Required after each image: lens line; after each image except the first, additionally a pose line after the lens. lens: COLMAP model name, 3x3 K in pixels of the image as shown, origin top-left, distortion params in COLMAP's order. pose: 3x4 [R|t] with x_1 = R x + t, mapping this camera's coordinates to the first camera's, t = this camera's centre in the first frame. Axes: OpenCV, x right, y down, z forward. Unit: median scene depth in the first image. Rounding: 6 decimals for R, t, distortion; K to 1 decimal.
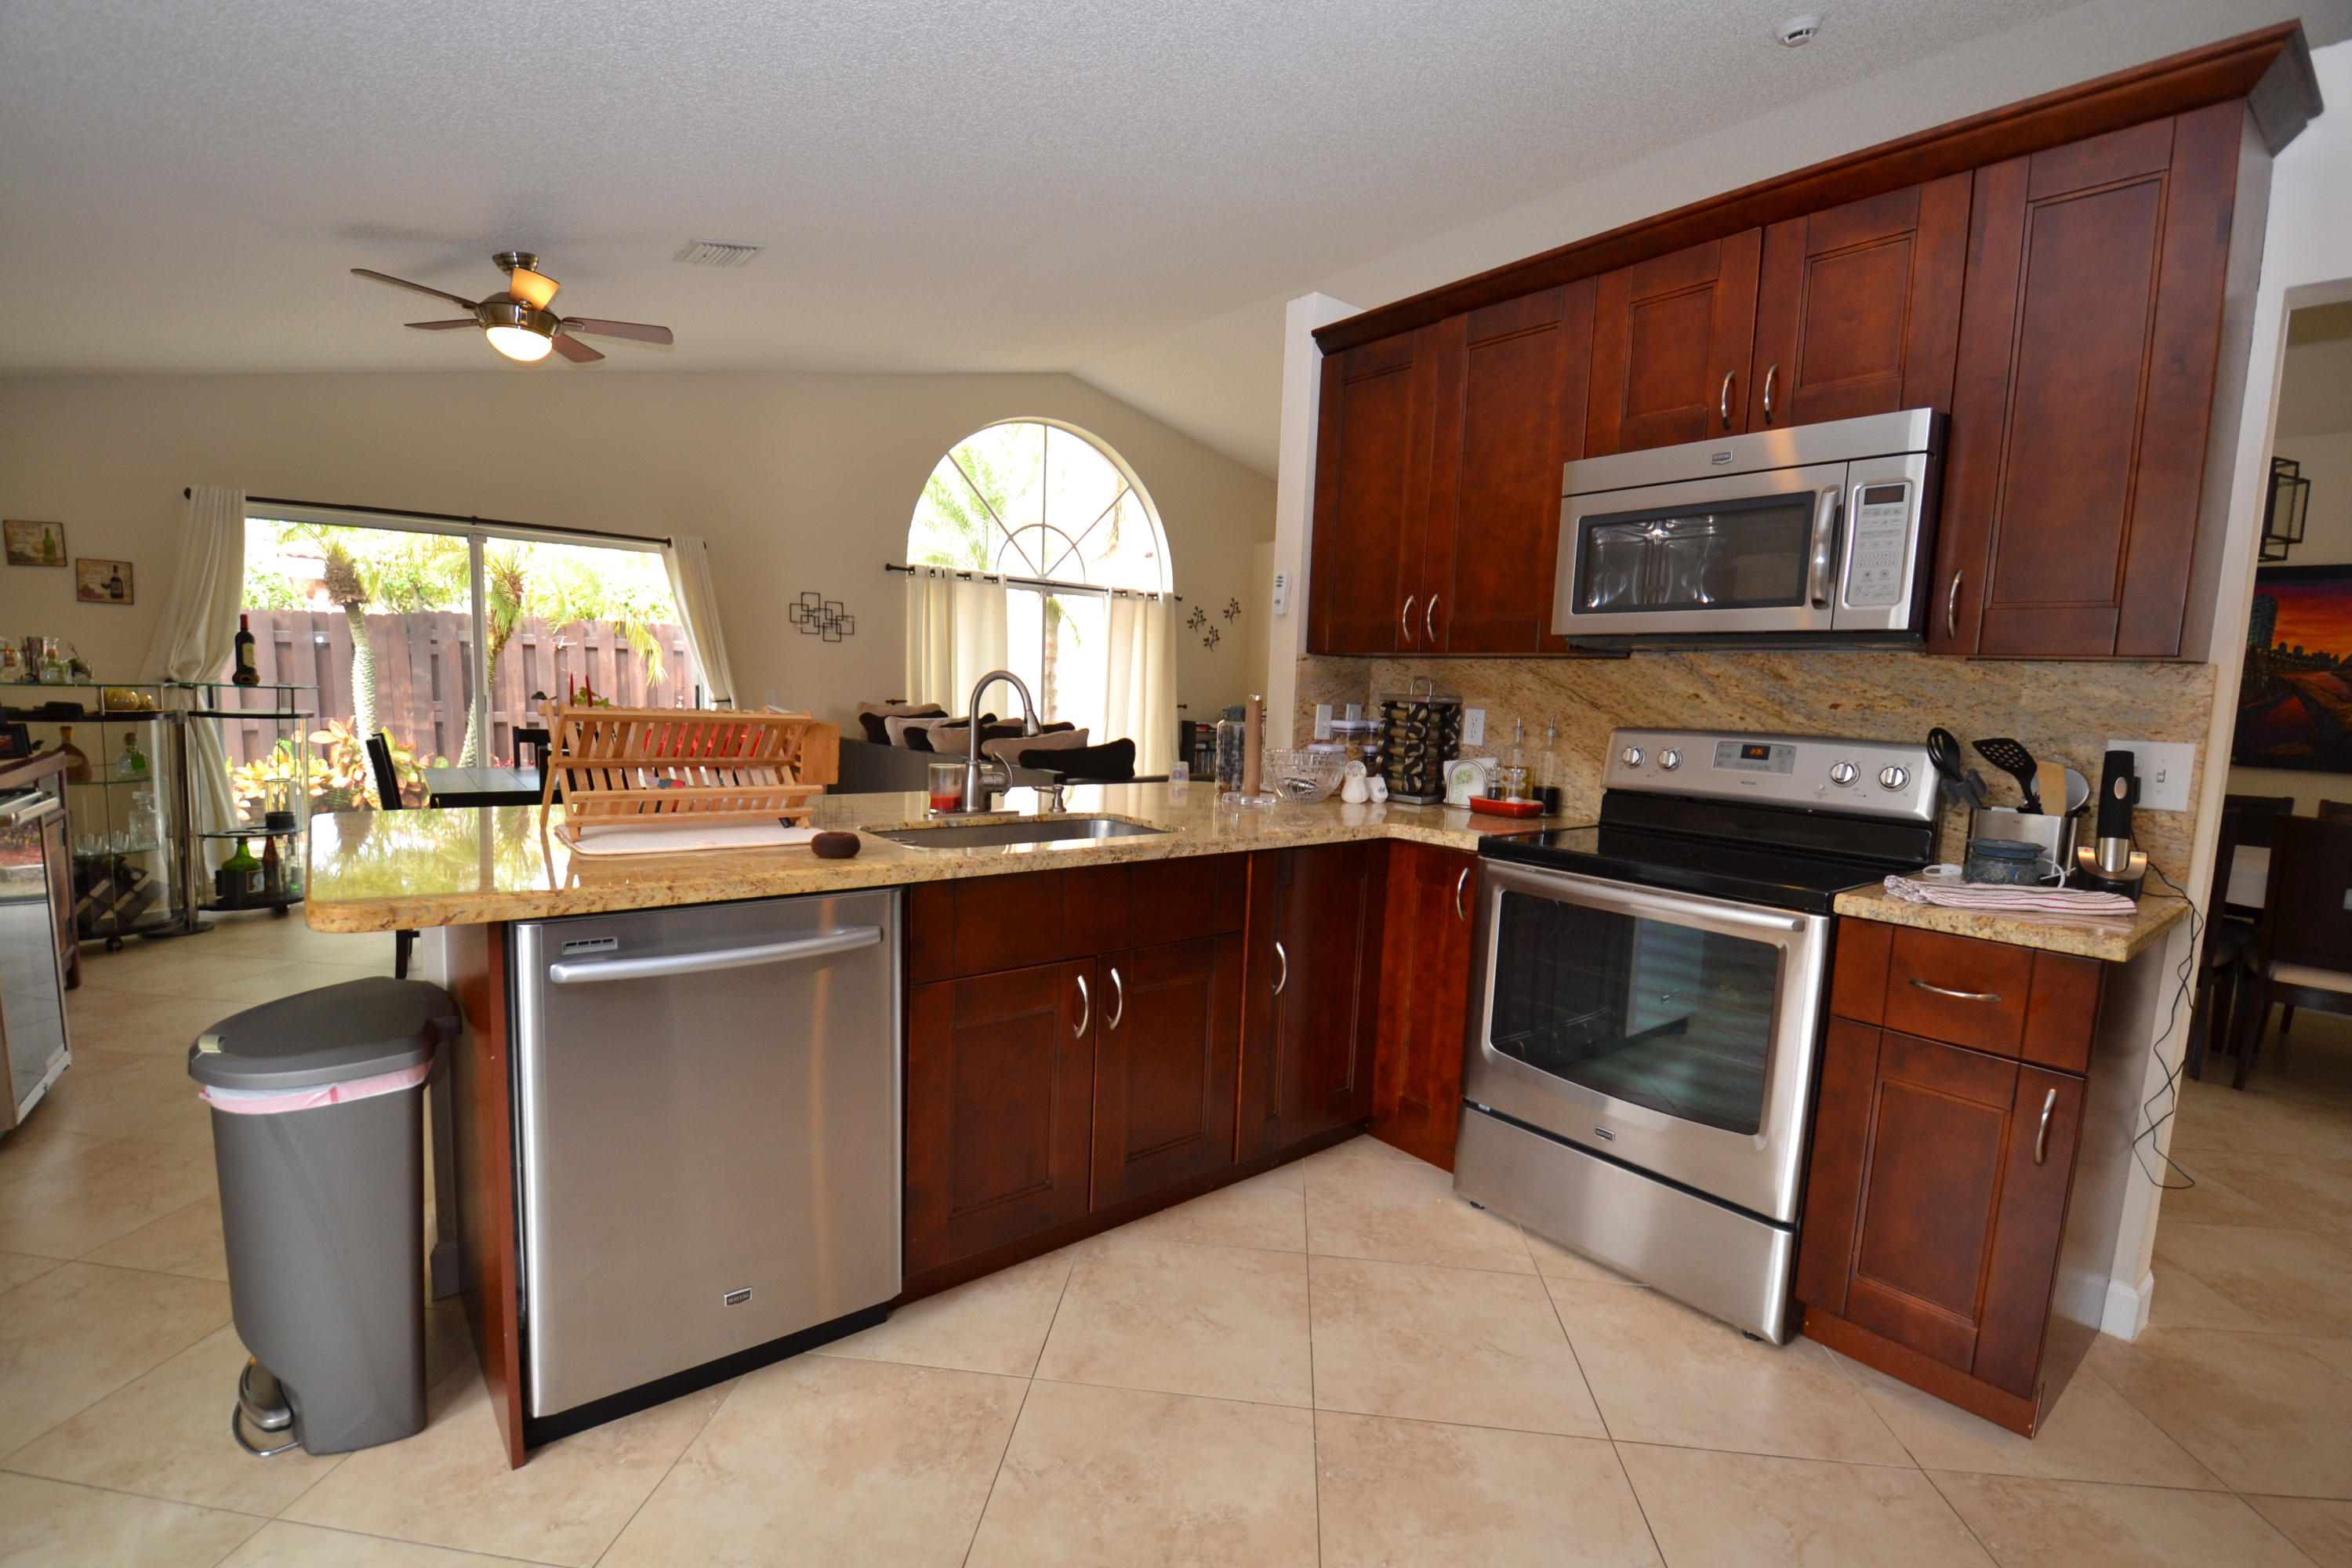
lens RADIAL K [[1039.1, 0, 1175.0], [0, 1039.1, 793.2], [0, 0, 1]] dist [0.020288, -0.023469]
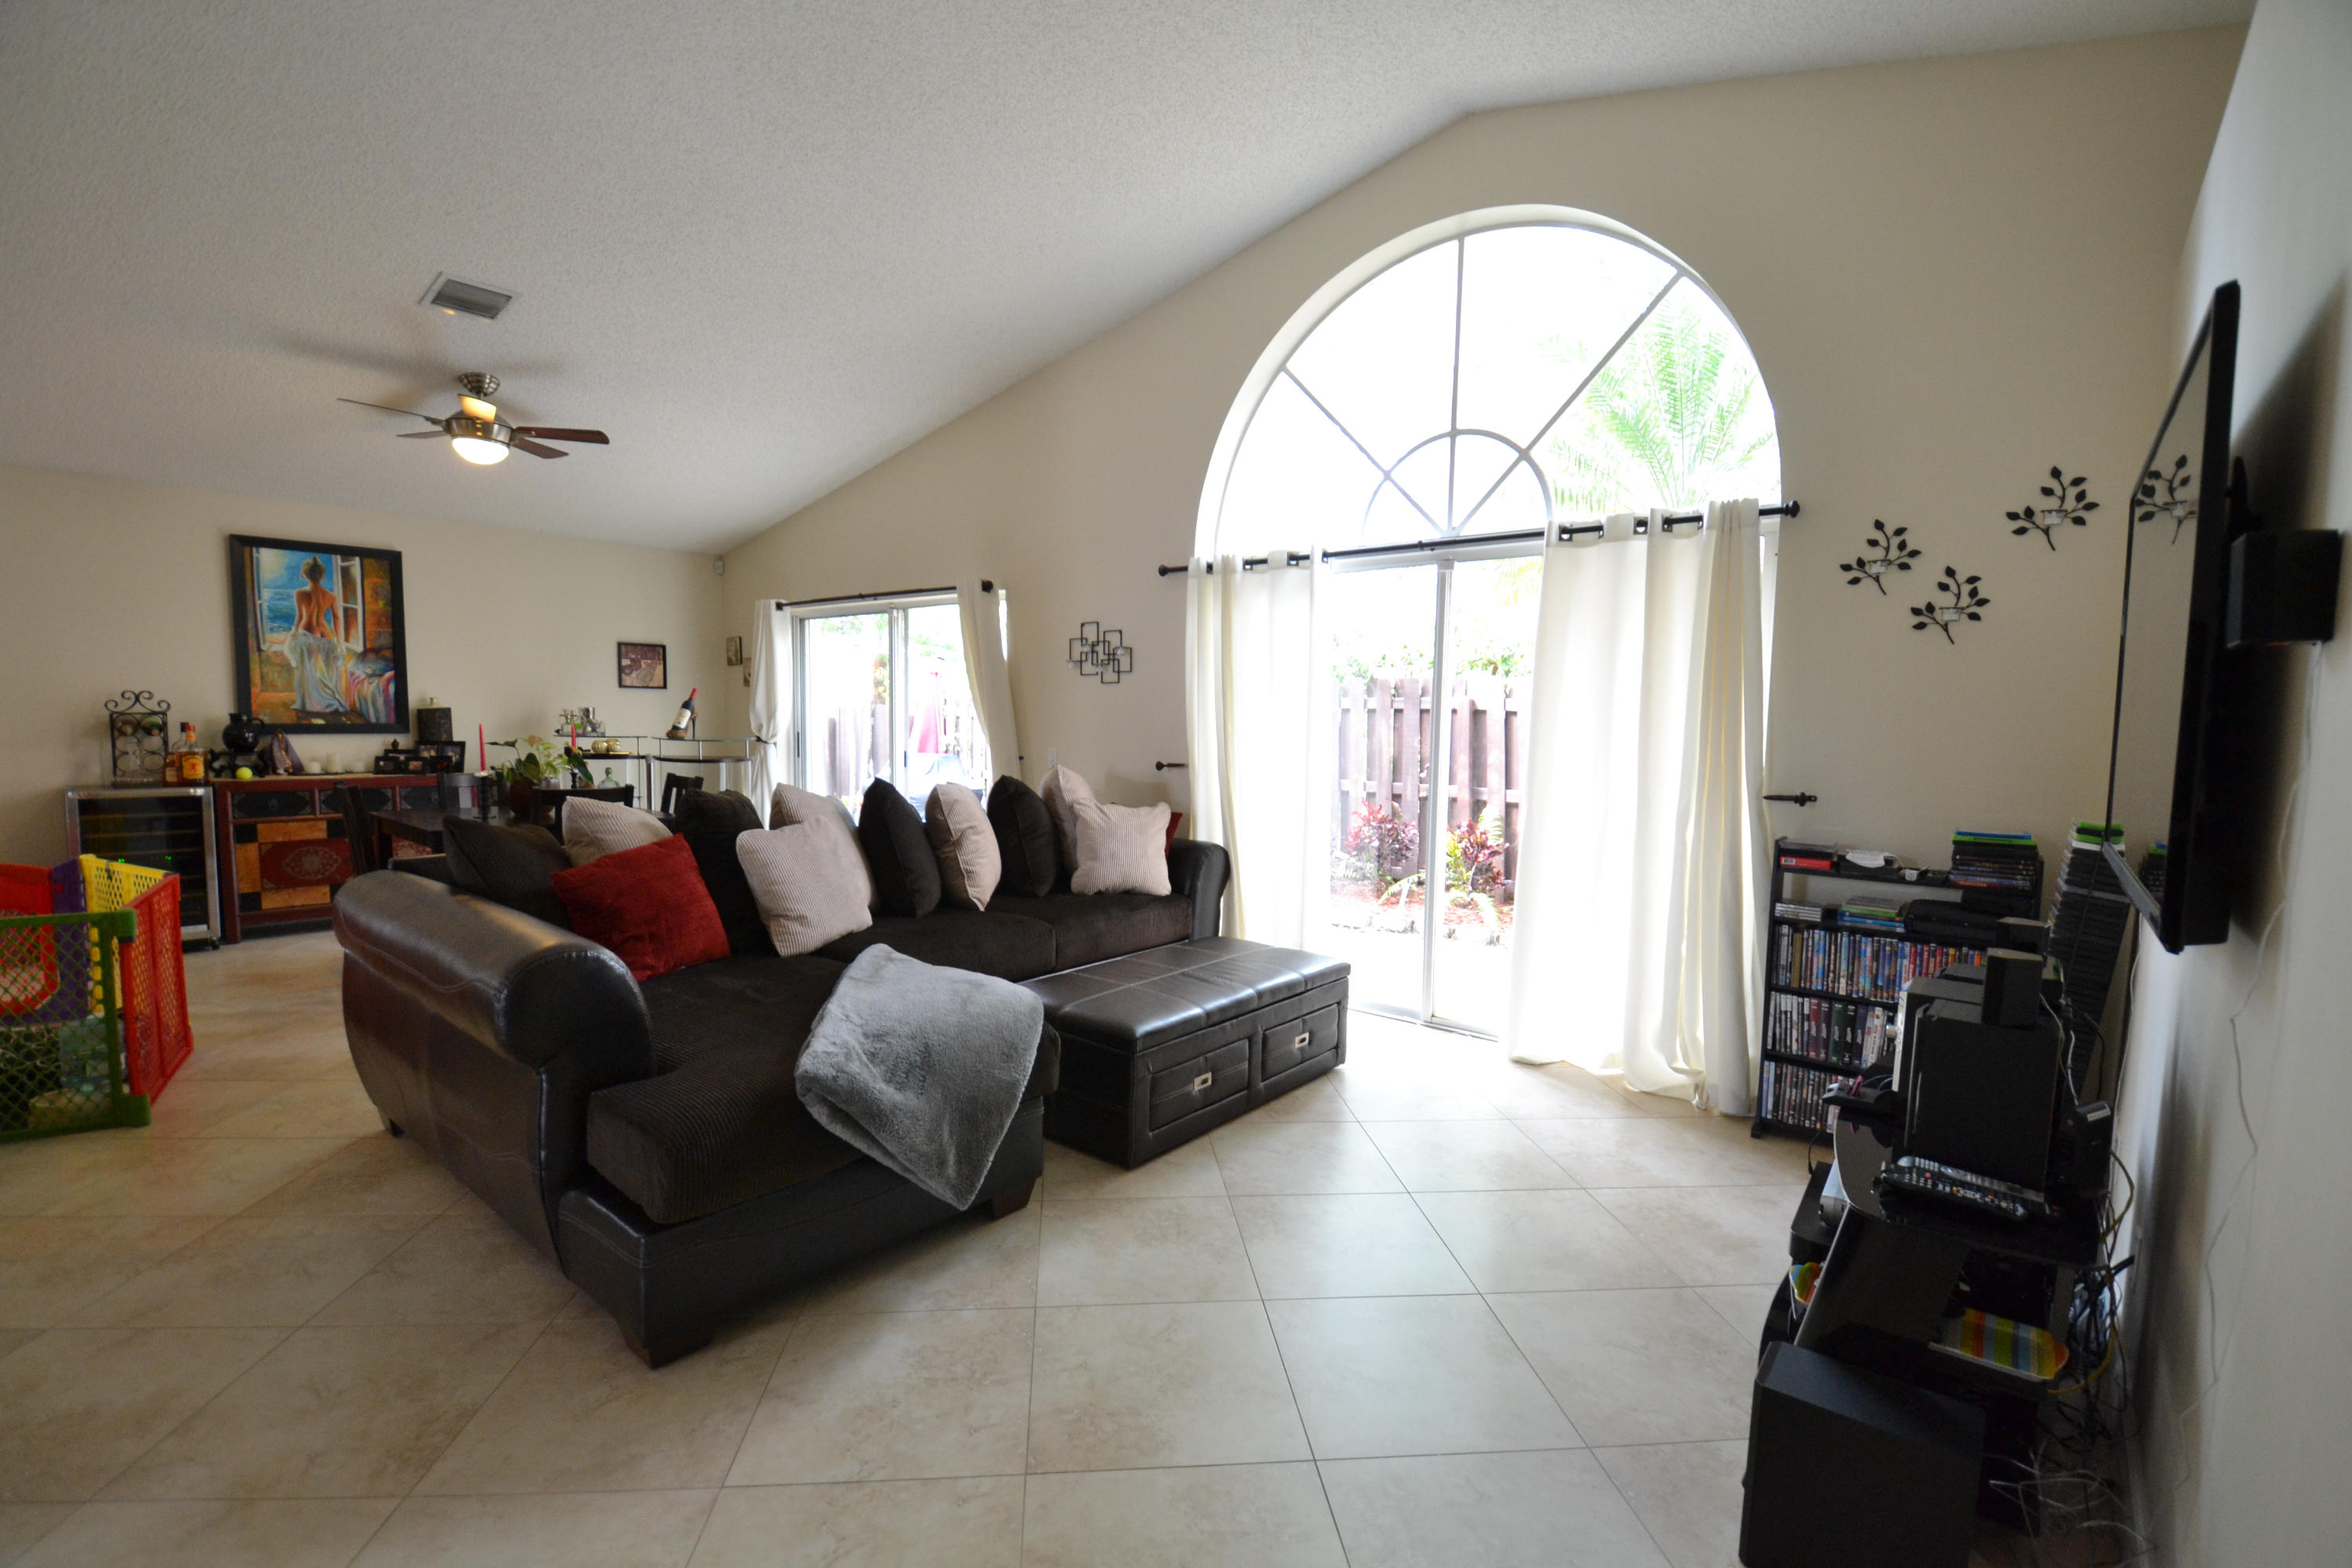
lens RADIAL K [[1039.1, 0, 1175.0], [0, 1039.1, 793.2], [0, 0, 1]] dist [0.020288, -0.023469]
pose [[0.200347, 0.037609, -0.979003, 0.391292], [-0.114412, 0.993324, 0.014745, -0.079551], [0.973022, 0.109056, 0.203313, 0.856462]]
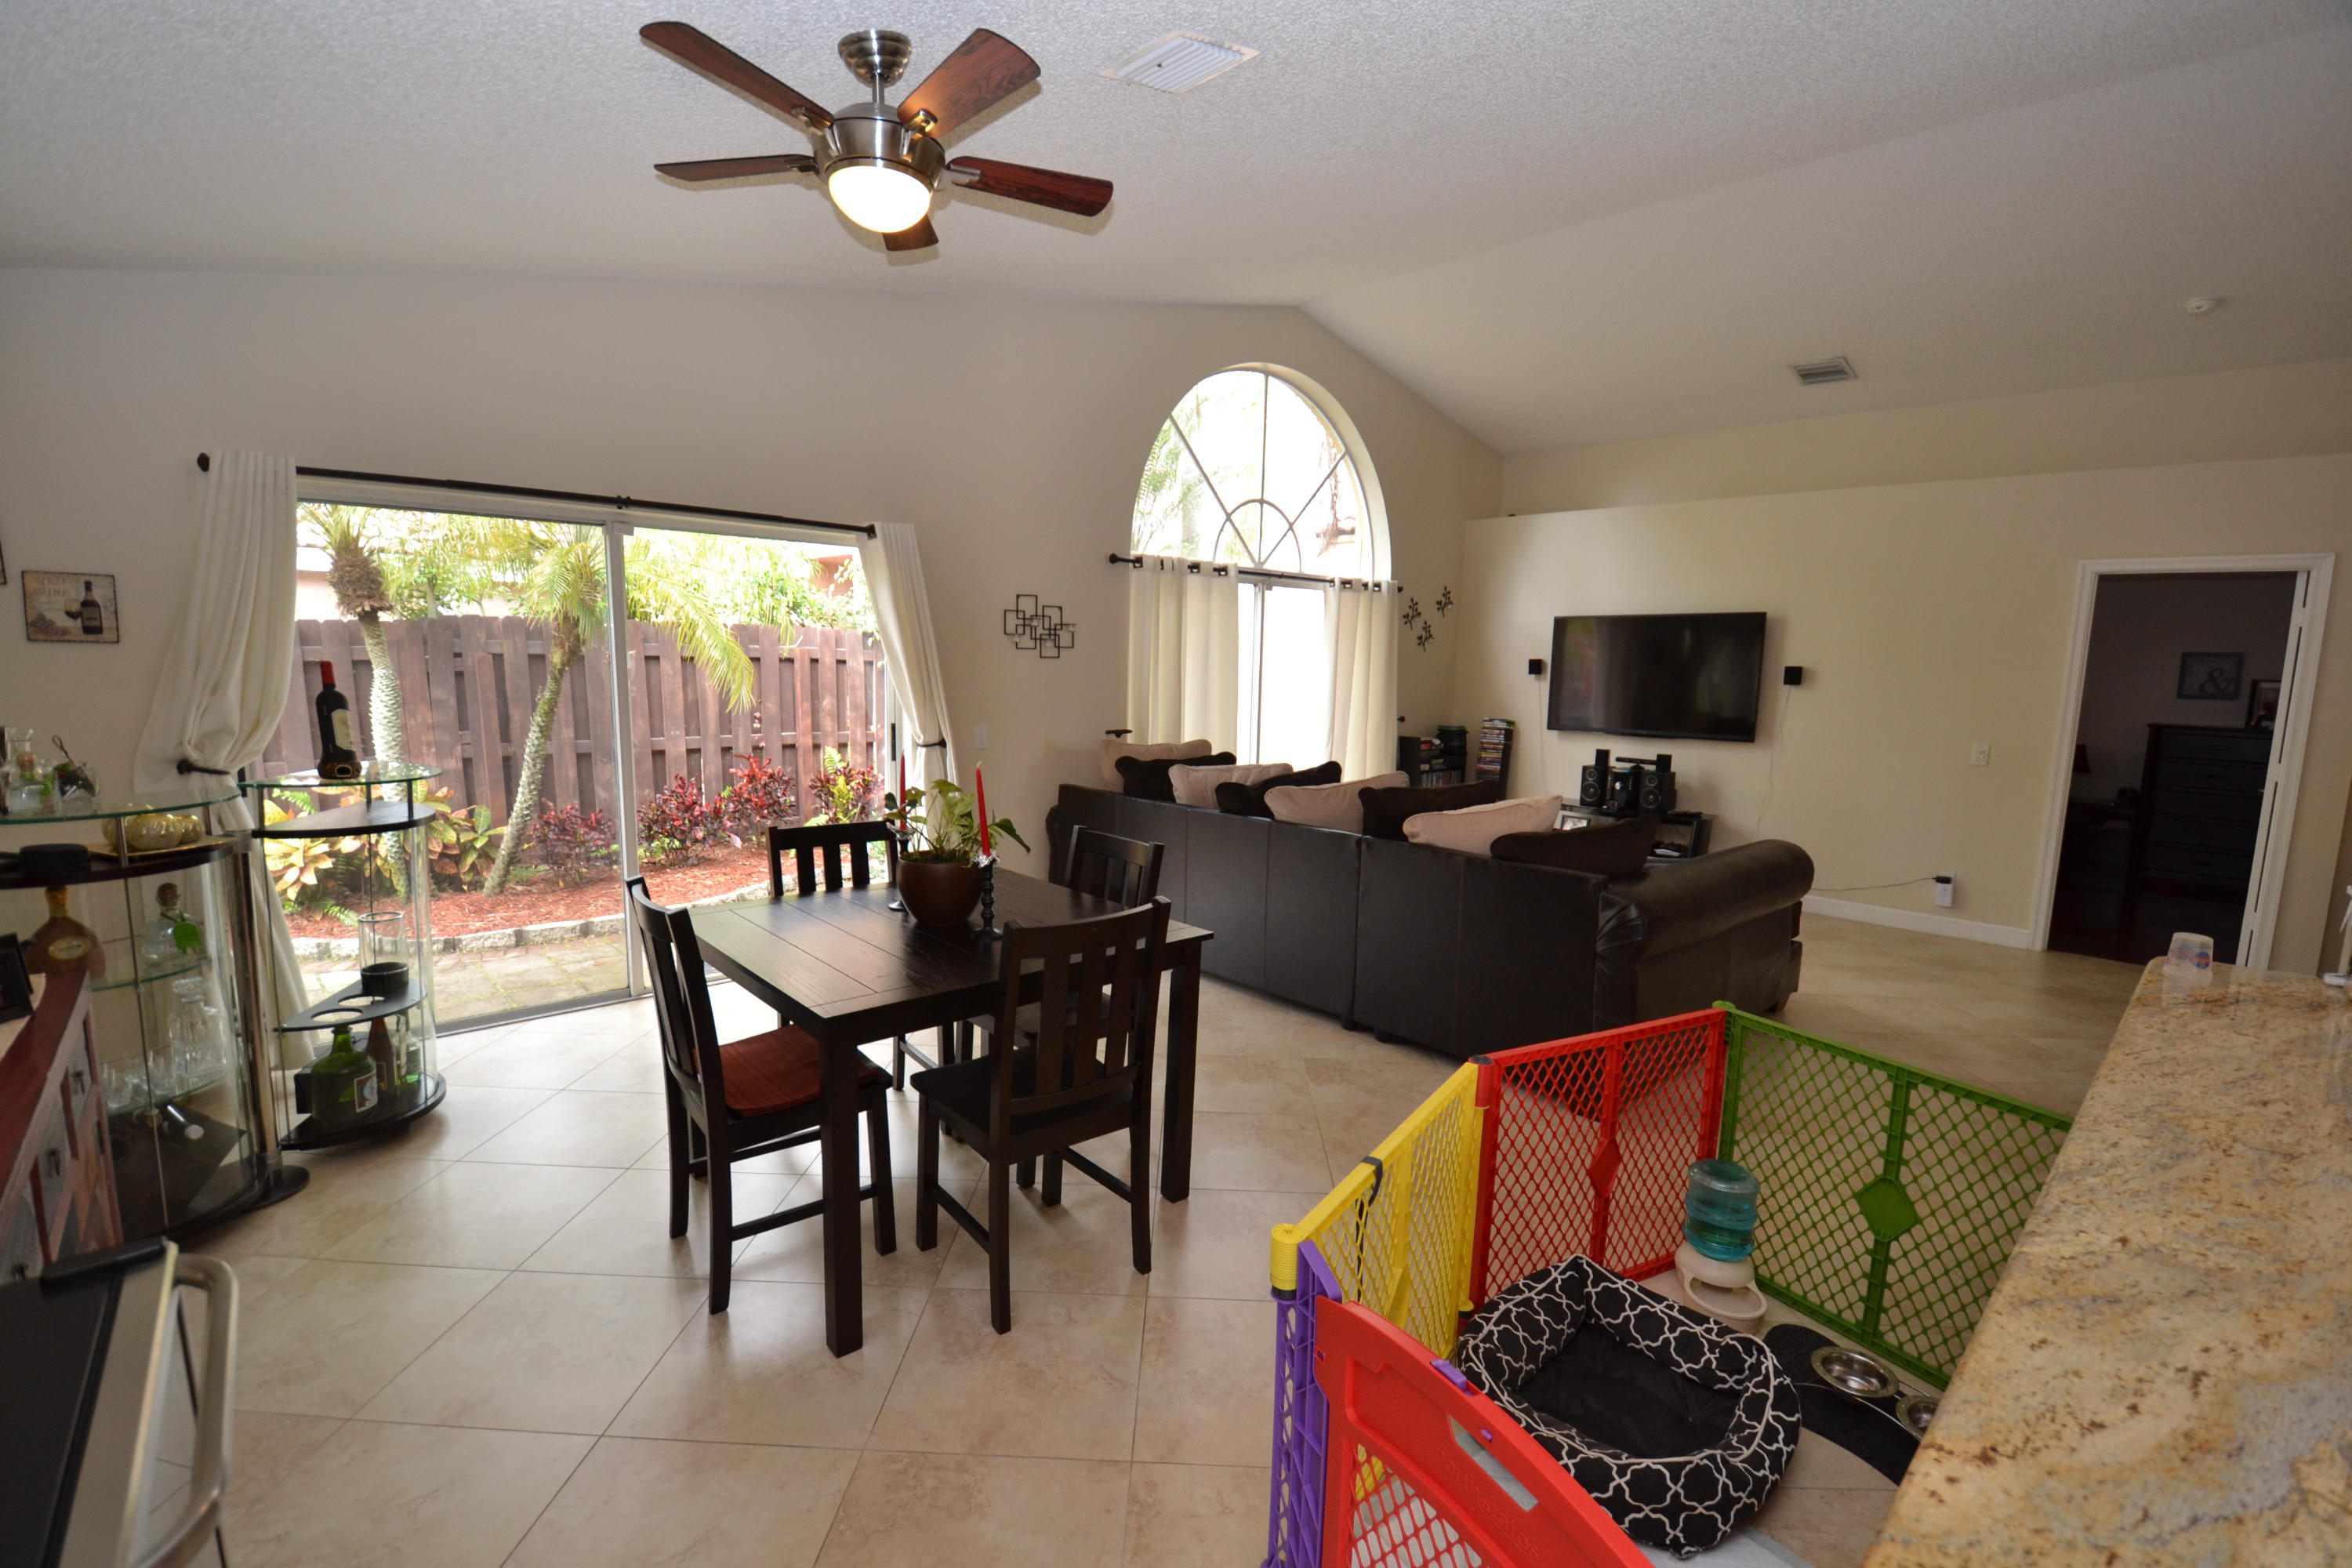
lens RADIAL K [[1039.1, 0, 1175.0], [0, 1039.1, 793.2], [0, 0, 1]] dist [0.020288, -0.023469]
pose [[0.997215, -0.023461, 0.070789, -0.279164], [0.021320, 0.999297, 0.030852, -0.064932], [-0.071463, -0.029257, 0.997014, 0.220450]]
